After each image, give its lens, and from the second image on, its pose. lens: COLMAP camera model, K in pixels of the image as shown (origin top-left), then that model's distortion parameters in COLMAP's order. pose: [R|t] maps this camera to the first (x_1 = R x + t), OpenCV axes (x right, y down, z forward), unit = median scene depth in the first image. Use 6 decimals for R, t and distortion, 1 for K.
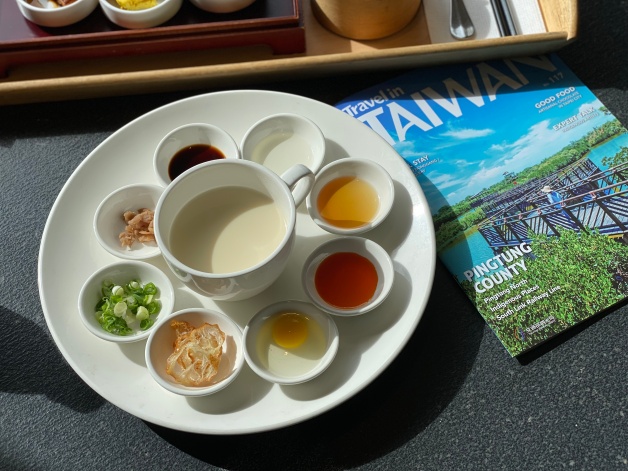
lens RADIAL K [[954.0, 0, 313.8], [0, 954.0, 235.3], [0, 0, 1]] dist [0.114563, 0.000000]
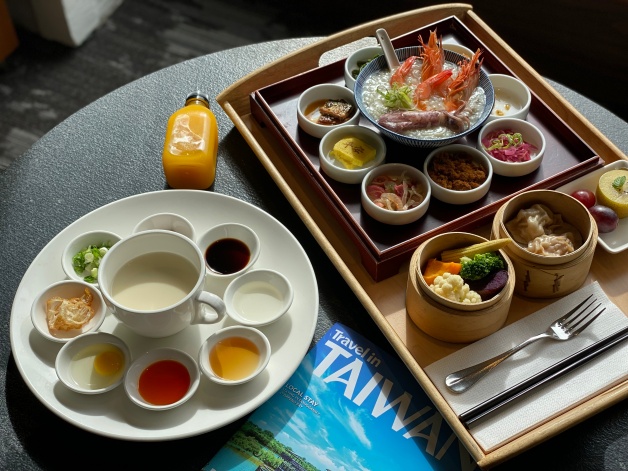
lens RADIAL K [[954.0, 0, 313.9], [0, 954.0, 235.7], [0, 0, 1]] dist [0.114563, 0.000000]
pose [[0.384333, 0.711230, -0.588592, 0.625505], [-0.784397, 0.587785, 0.198066, -0.410506], [0.486836, 0.385567, 0.783791, 0.042273]]
